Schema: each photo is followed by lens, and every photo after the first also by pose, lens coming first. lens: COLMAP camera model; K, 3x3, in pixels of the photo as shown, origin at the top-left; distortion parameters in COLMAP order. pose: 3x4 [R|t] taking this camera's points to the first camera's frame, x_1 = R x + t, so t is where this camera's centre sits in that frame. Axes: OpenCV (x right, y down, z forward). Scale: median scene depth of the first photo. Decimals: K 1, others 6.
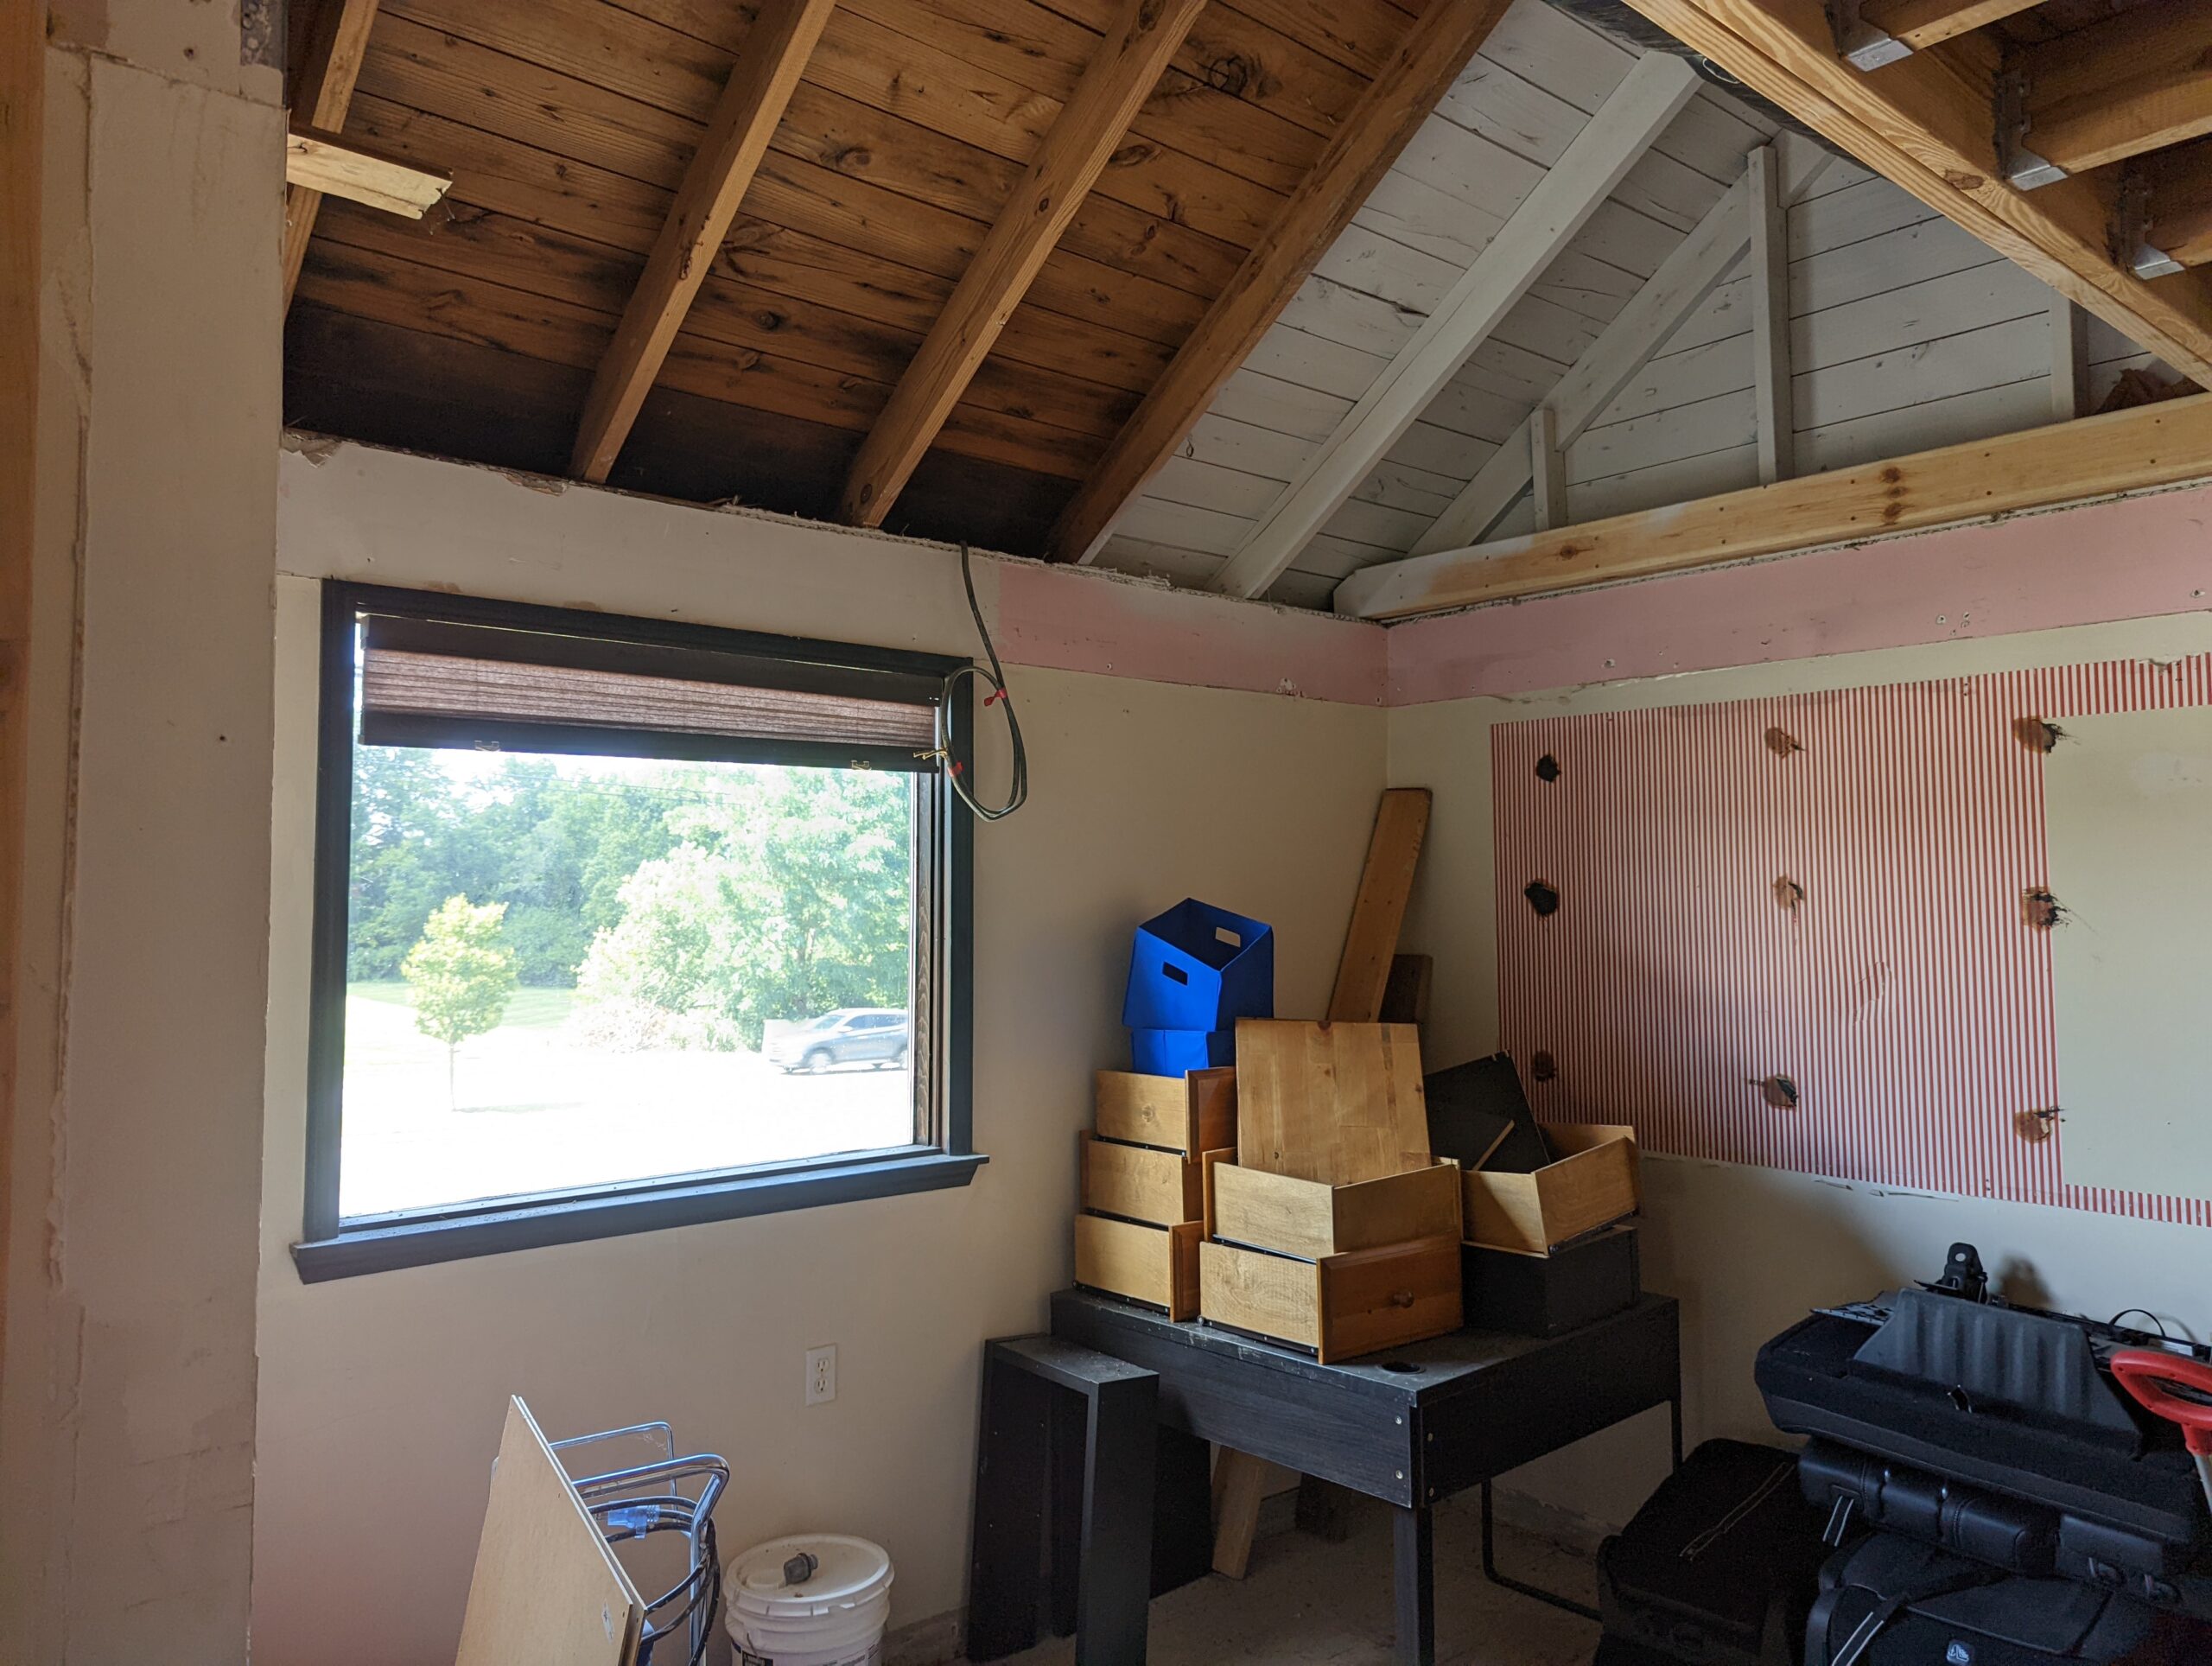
lens RADIAL K [[1552.5, 0, 1077.2], [0, 1552.5, 821.8], [0, 0, 1]] dist [0.079295, -0.070643]
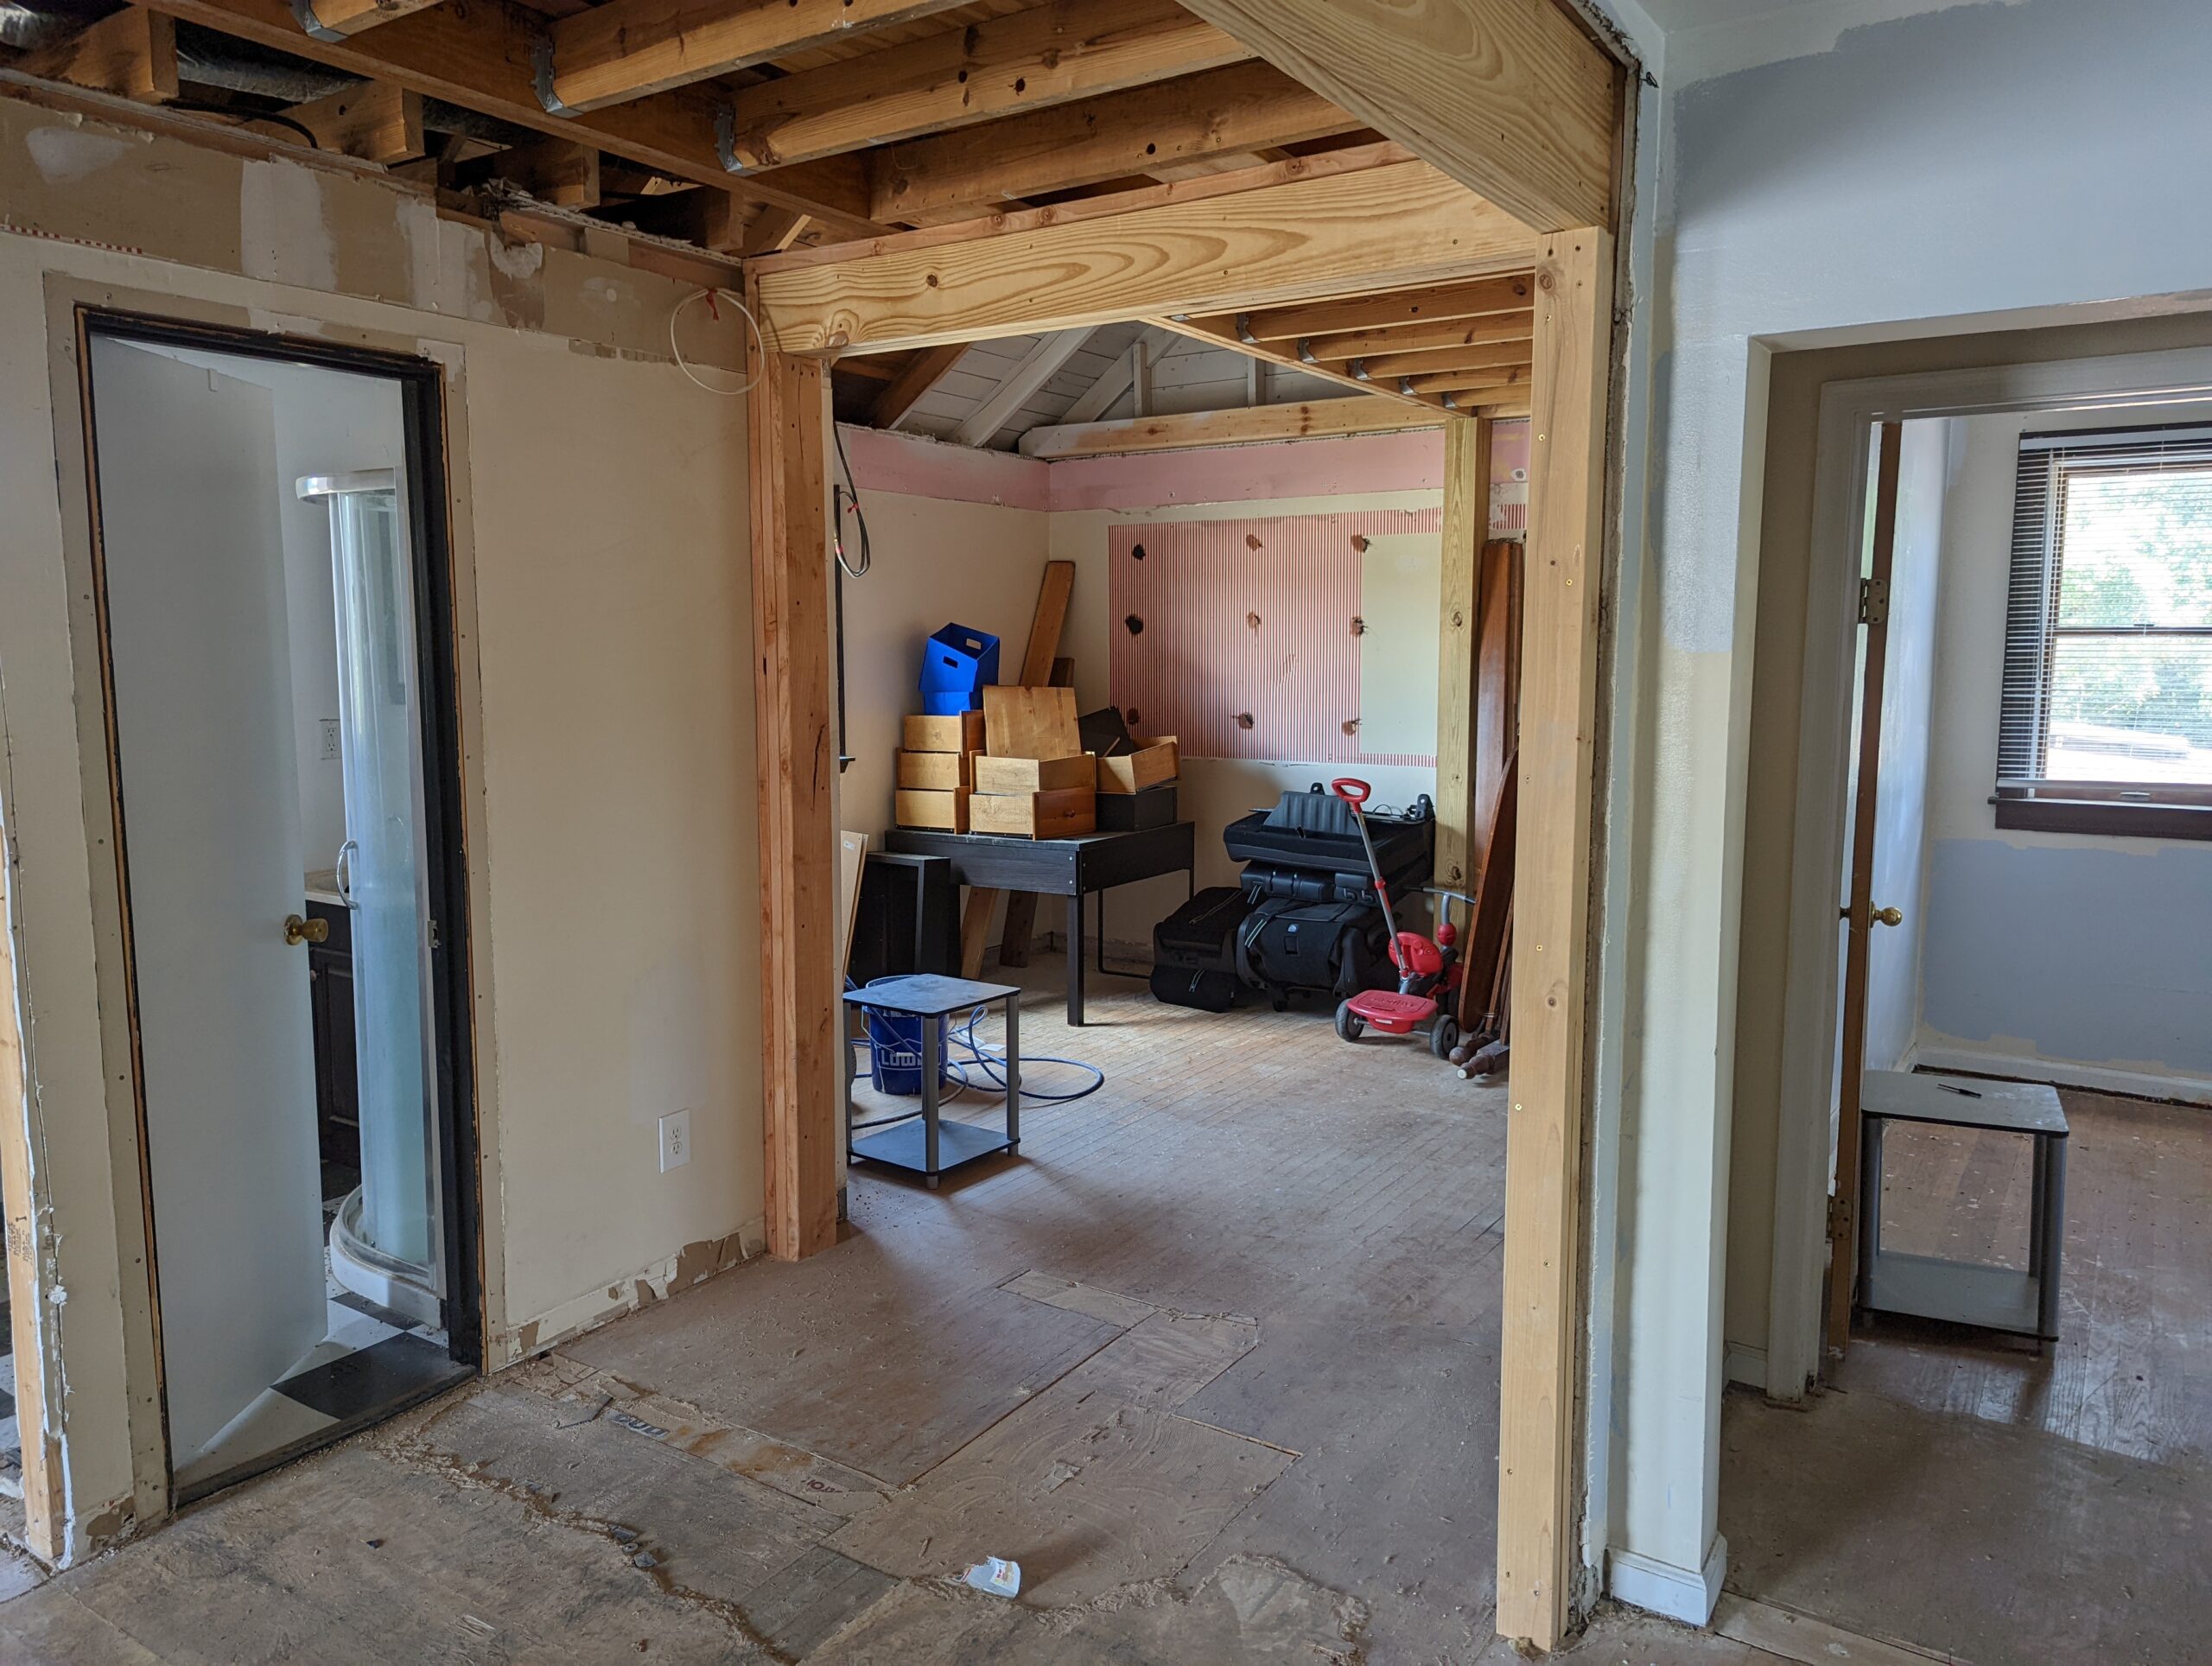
lens RADIAL K [[1552.5, 0, 1077.2], [0, 1552.5, 821.8], [0, 0, 1]] dist [0.079295, -0.070643]
pose [[0.964553, -0.026370, 0.262567, -0.294226], [-0.015209, 0.987786, 0.155075, -0.004981], [-0.263450, -0.153571, 0.952371, -0.879744]]
